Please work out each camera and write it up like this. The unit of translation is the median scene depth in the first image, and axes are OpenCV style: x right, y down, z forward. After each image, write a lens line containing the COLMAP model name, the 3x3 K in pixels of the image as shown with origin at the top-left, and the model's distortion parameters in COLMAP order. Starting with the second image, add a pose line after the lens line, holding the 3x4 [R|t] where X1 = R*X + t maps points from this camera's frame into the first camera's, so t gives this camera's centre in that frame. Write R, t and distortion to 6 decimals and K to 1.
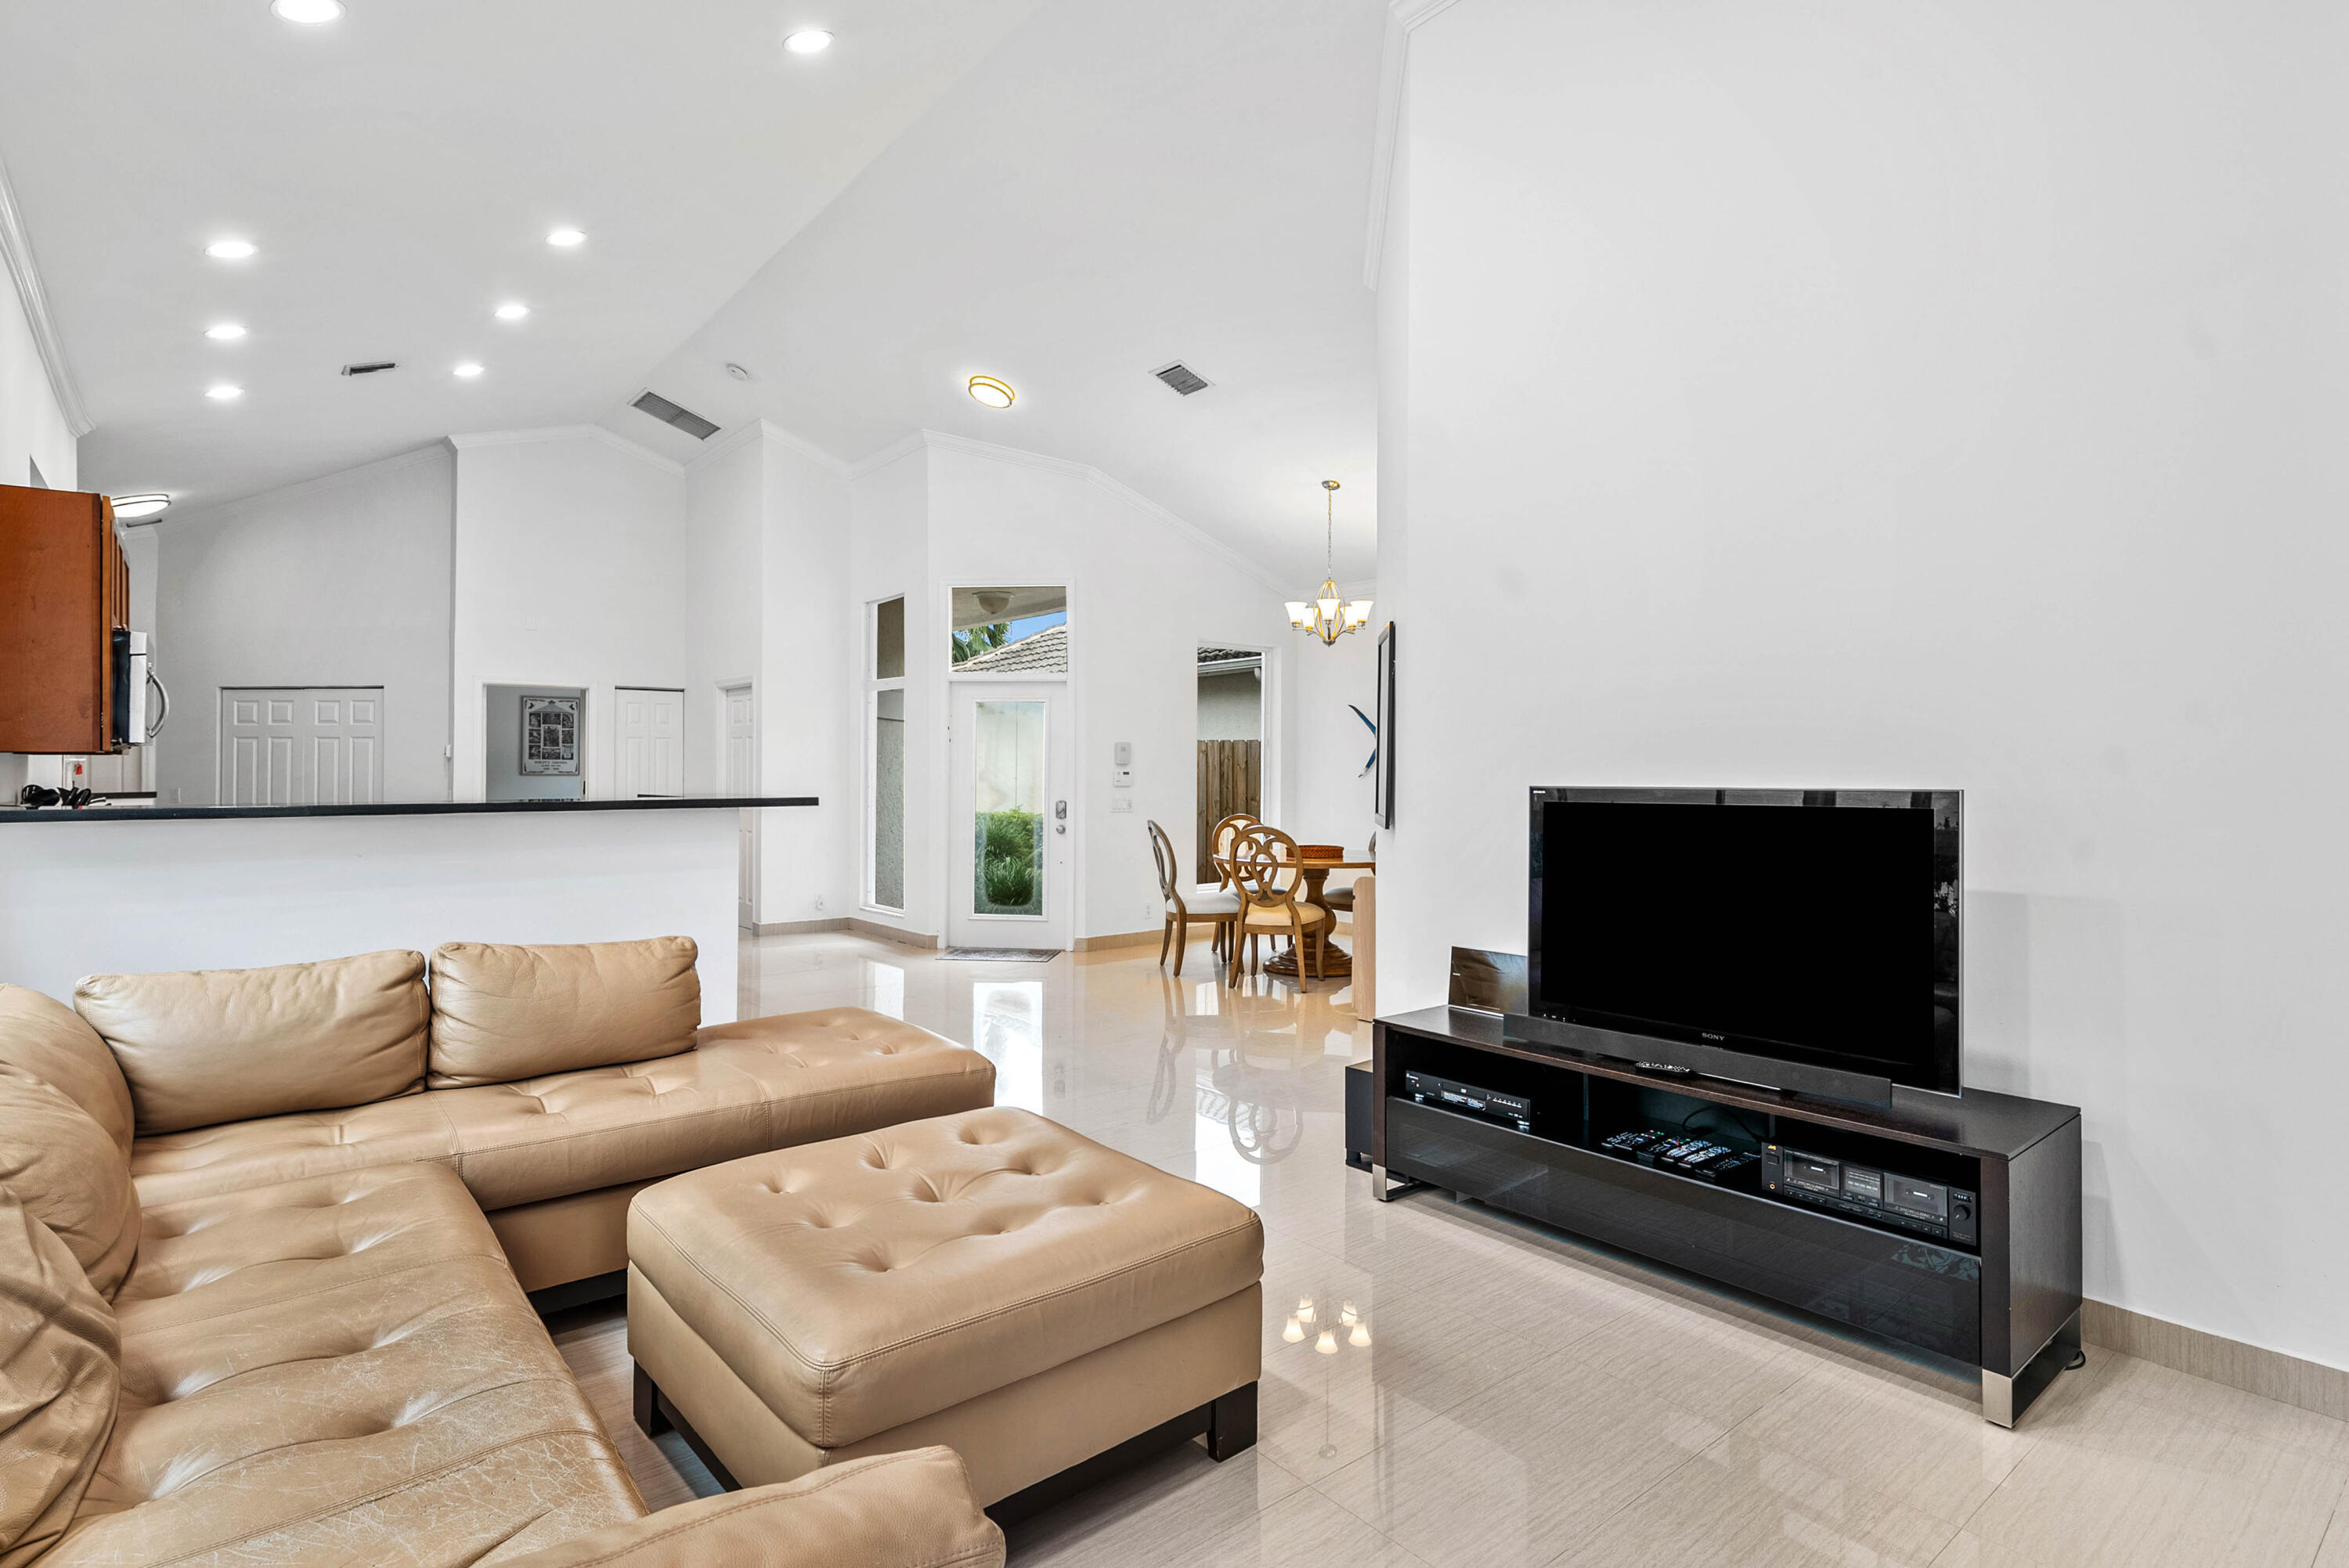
lens RADIAL K [[1184.6, 0, 1182.4], [0, 1184.6, 771.7], [0, 0, 1]] dist [0.001921, 0.000002]
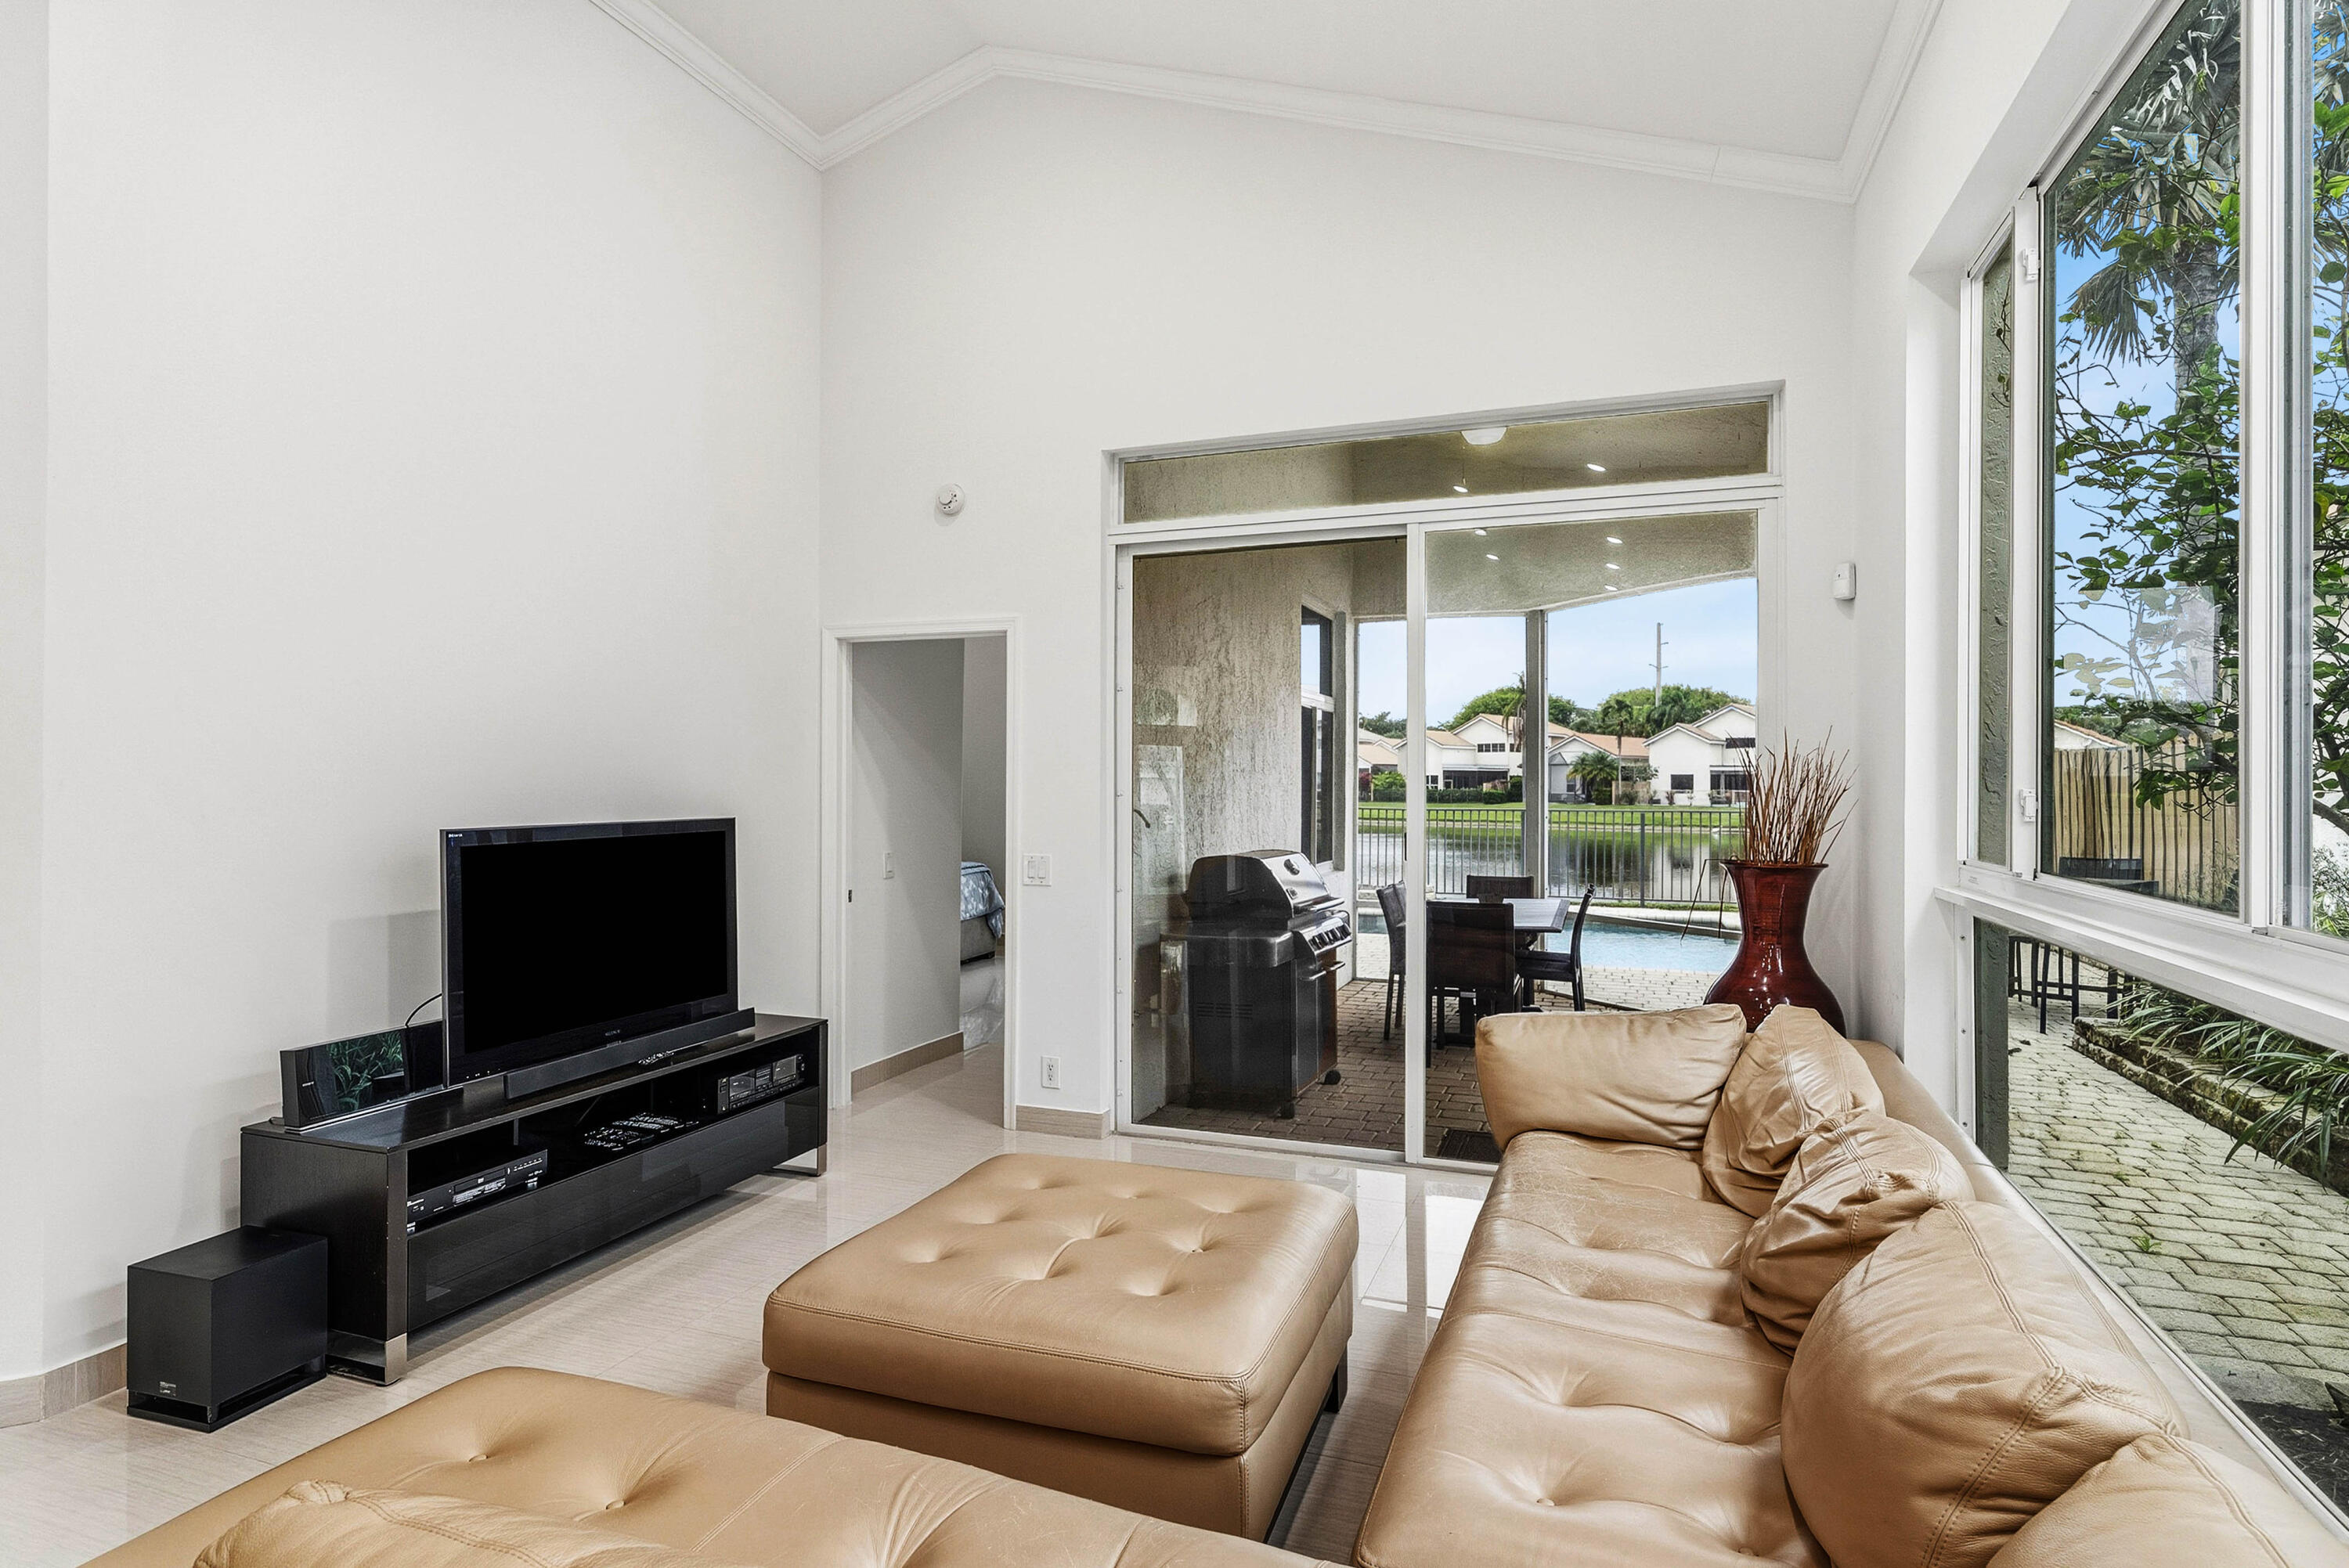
lens RADIAL K [[1184.6, 0, 1179.1], [0, 1184.6, 781.5], [0, 0, 1]] dist [0.001921, 0.000002]
pose [[-0.497212, -0.005888, 0.867609, -0.497043], [-0.009292, 0.999956, 0.001461, -0.019936], [-0.867579, -0.007336, -0.497244, 0.634236]]
